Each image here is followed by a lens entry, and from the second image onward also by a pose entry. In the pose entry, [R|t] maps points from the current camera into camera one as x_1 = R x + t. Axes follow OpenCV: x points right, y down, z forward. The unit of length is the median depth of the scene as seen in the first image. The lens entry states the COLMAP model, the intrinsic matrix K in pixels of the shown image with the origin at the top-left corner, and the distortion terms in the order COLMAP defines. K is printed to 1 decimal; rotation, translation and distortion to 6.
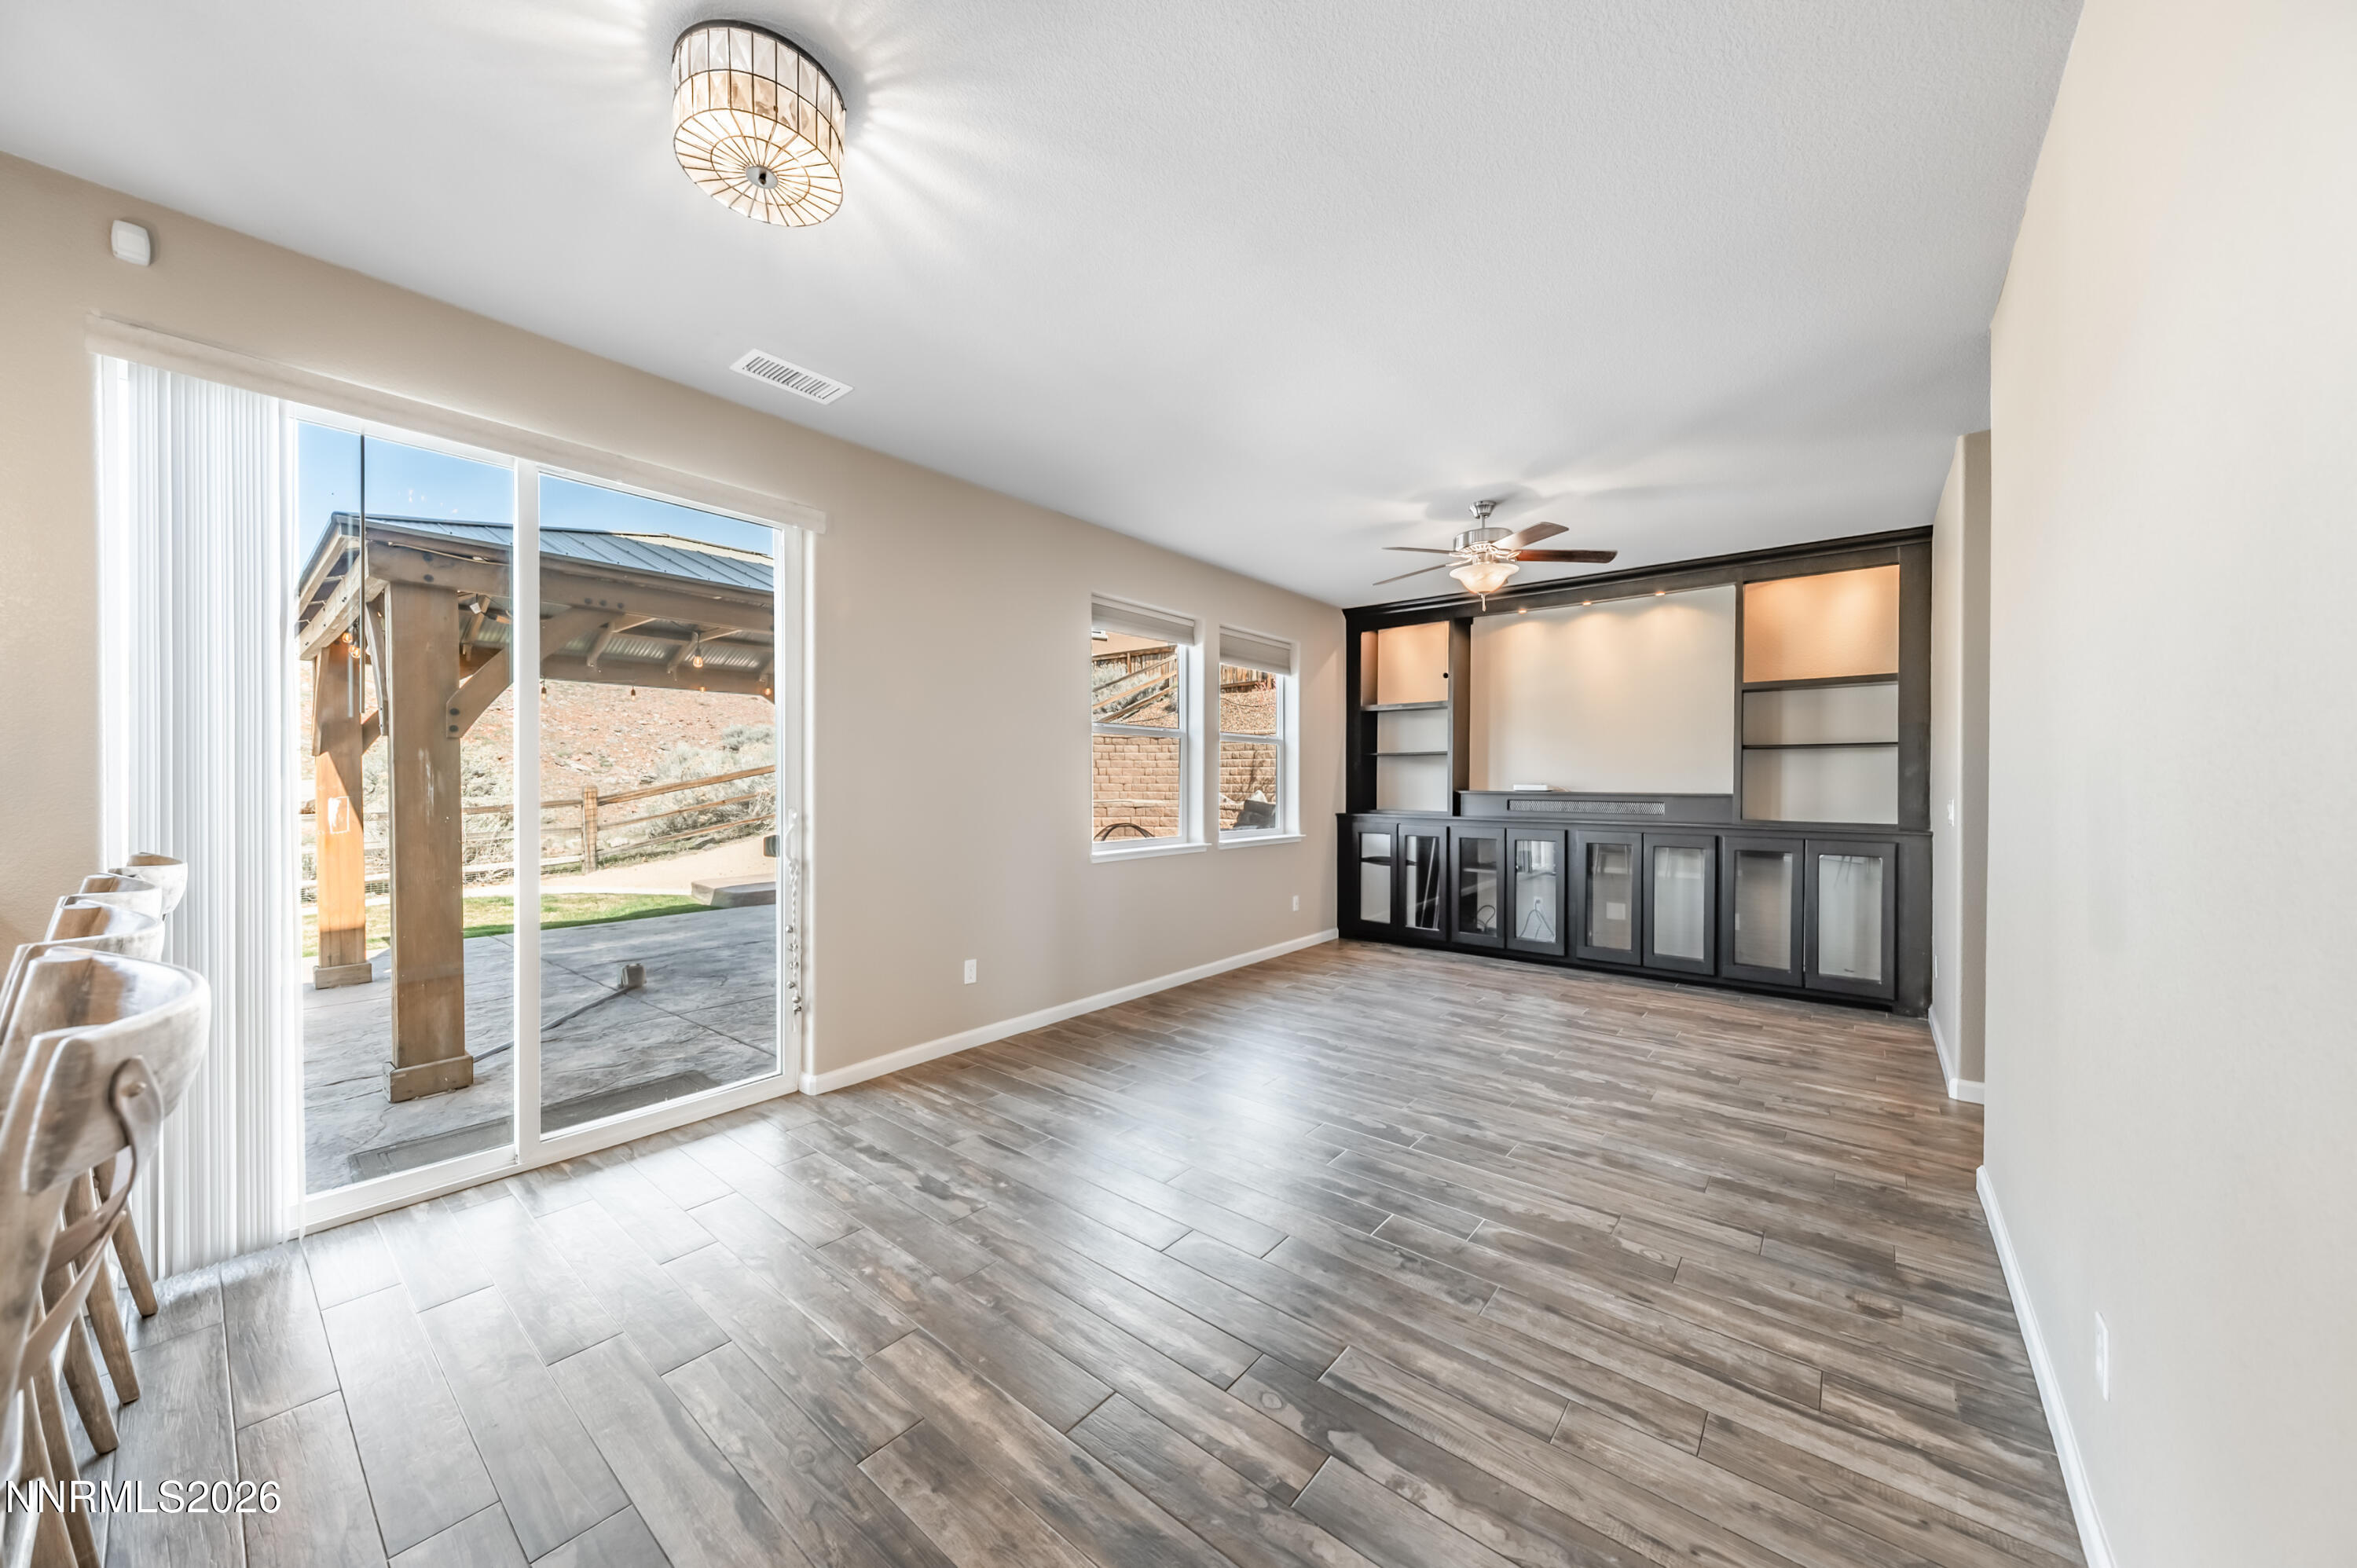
lens RADIAL K [[819.5, 0, 1147.9], [0, 819.5, 795.1], [0, 0, 1]] dist [0.003041, -0.001432]
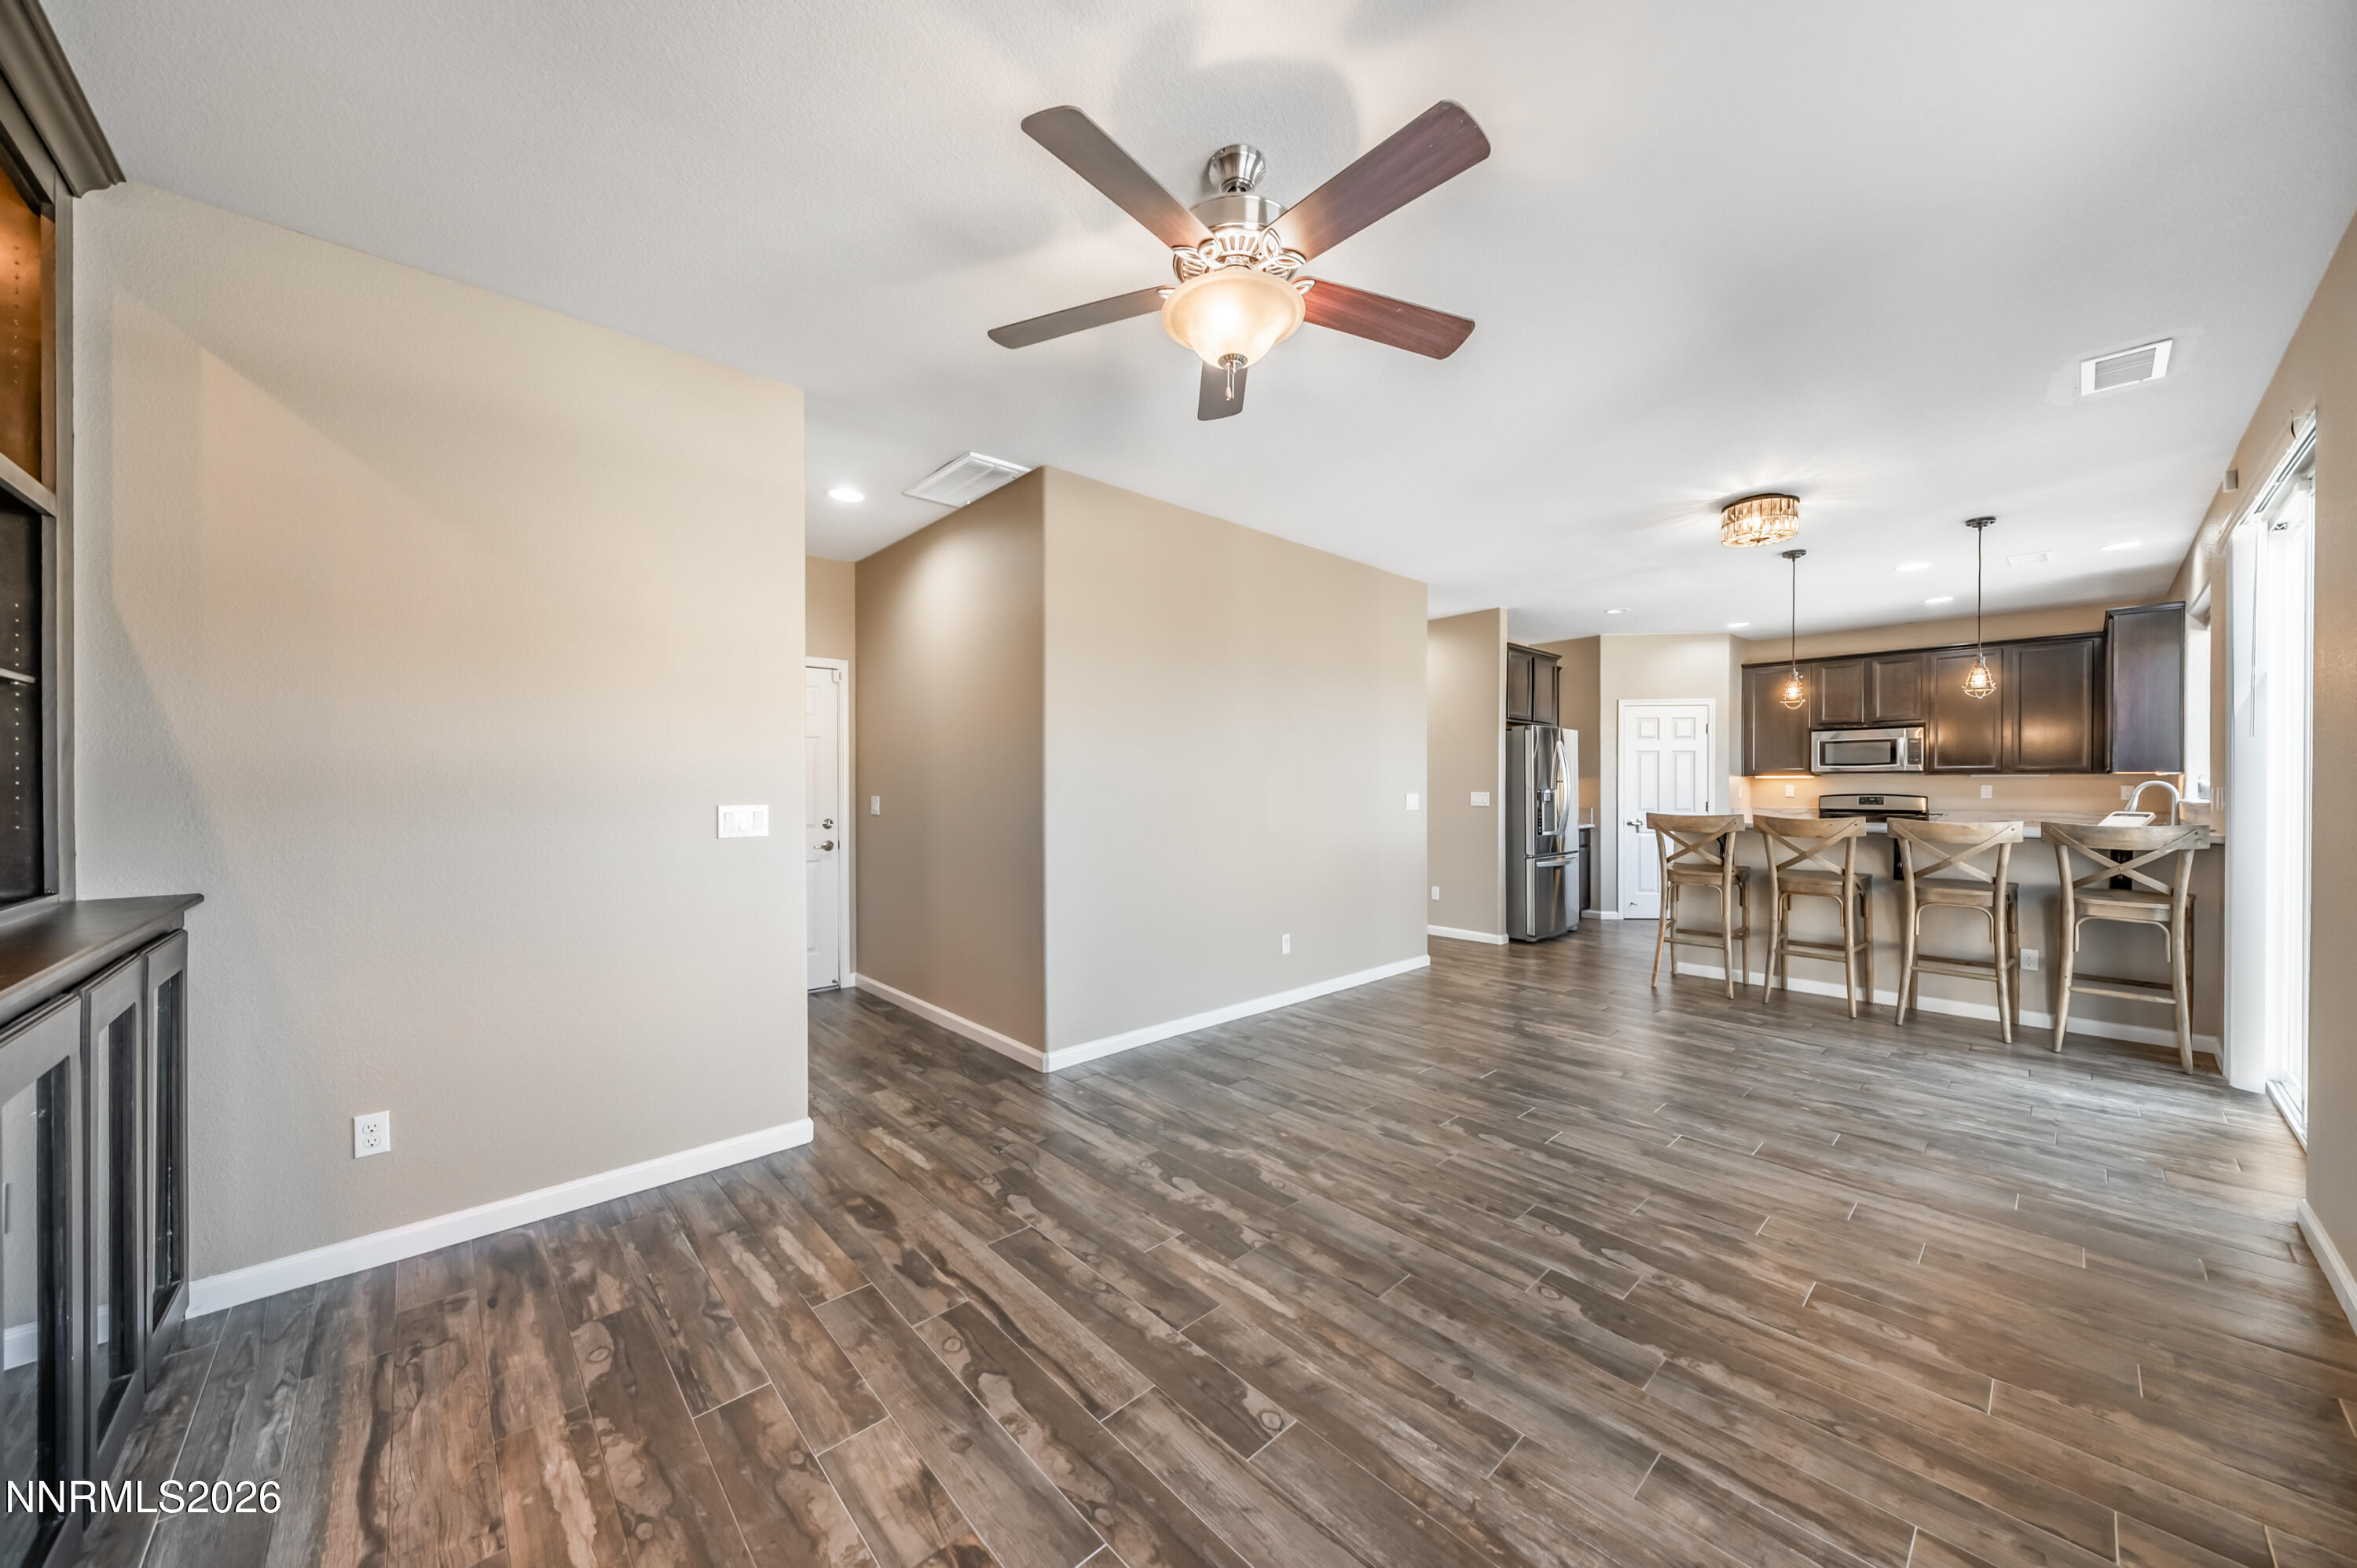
lens RADIAL K [[819.5, 0, 1173.2], [0, 819.5, 787.8], [0, 0, 1]] dist [0.003041, -0.001432]
pose [[-0.992980, -0.001375, 0.118275, 0.354097], [0.001028, 0.999794, 0.020253, -0.021031], [-0.118279, 0.020233, -0.992774, 1.323163]]
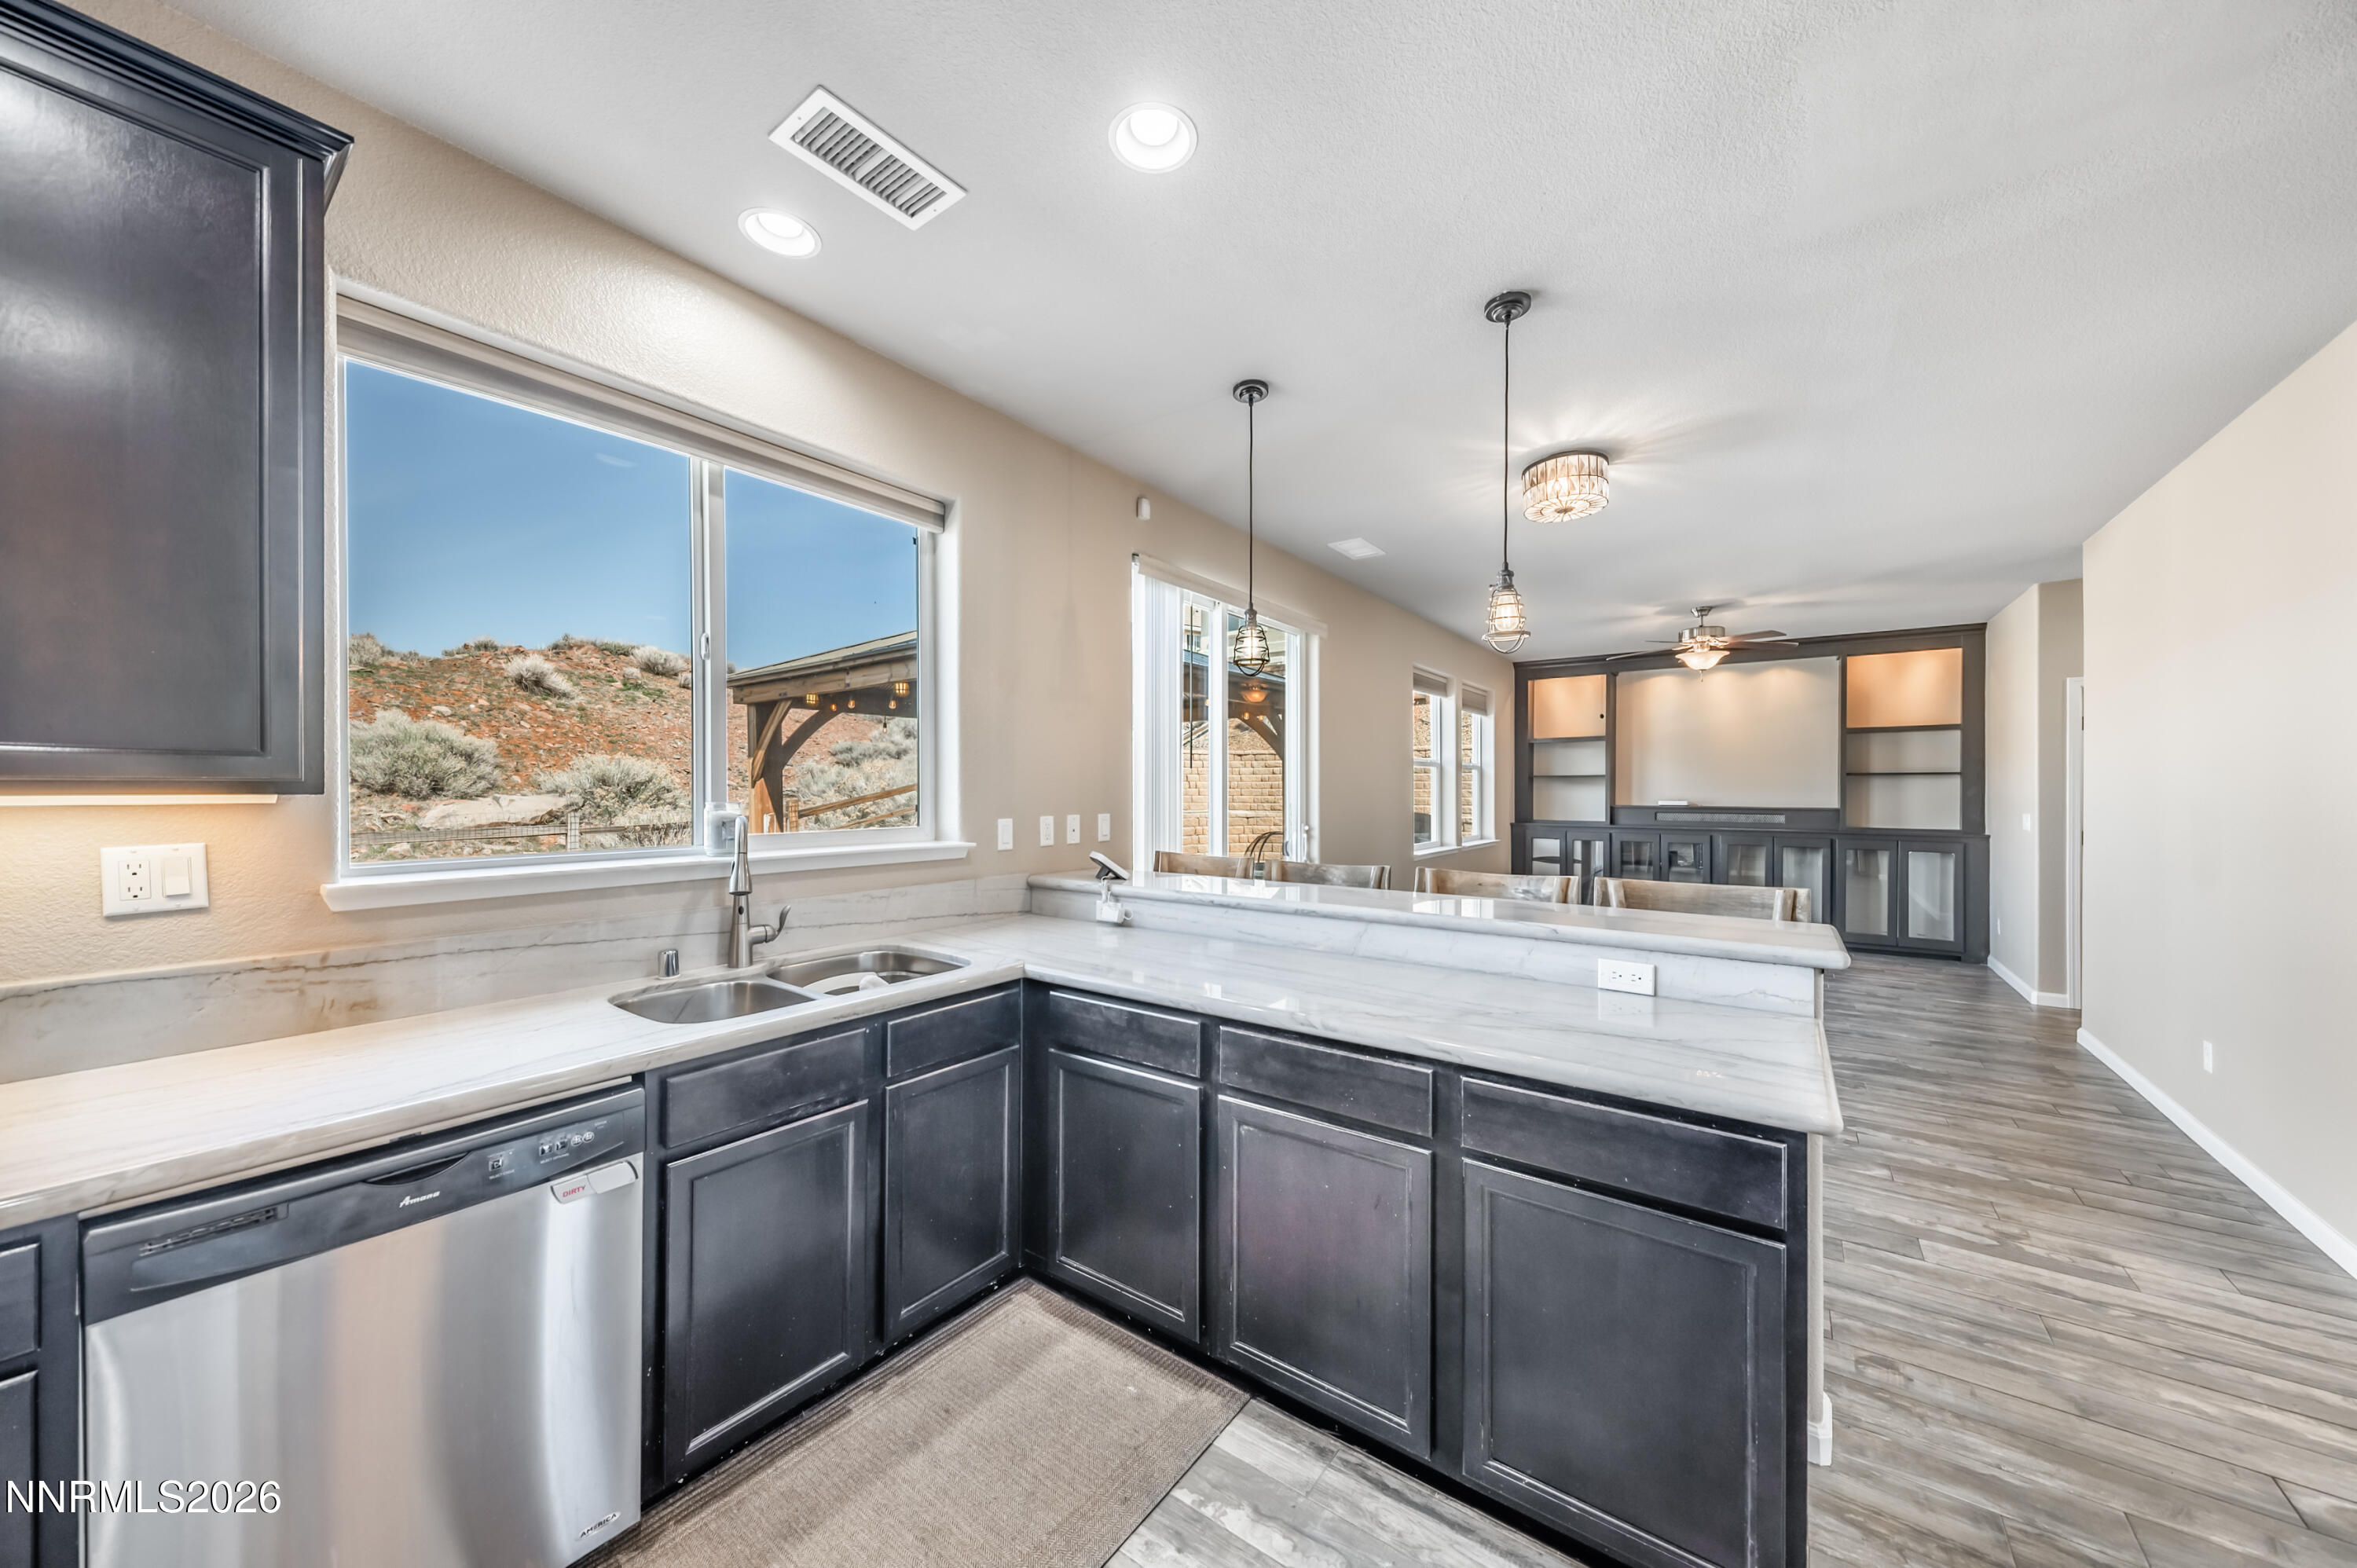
lens RADIAL K [[819.5, 0, 1165.3], [0, 819.5, 789.6], [0, 0, 1]] dist [0.003041, -0.001432]
pose [[0.997778, -0.001111, 0.066611, -0.566954], [0.002234, 0.999857, -0.016781, -0.013674], [-0.066583, 0.016893, 0.997638, -0.334356]]
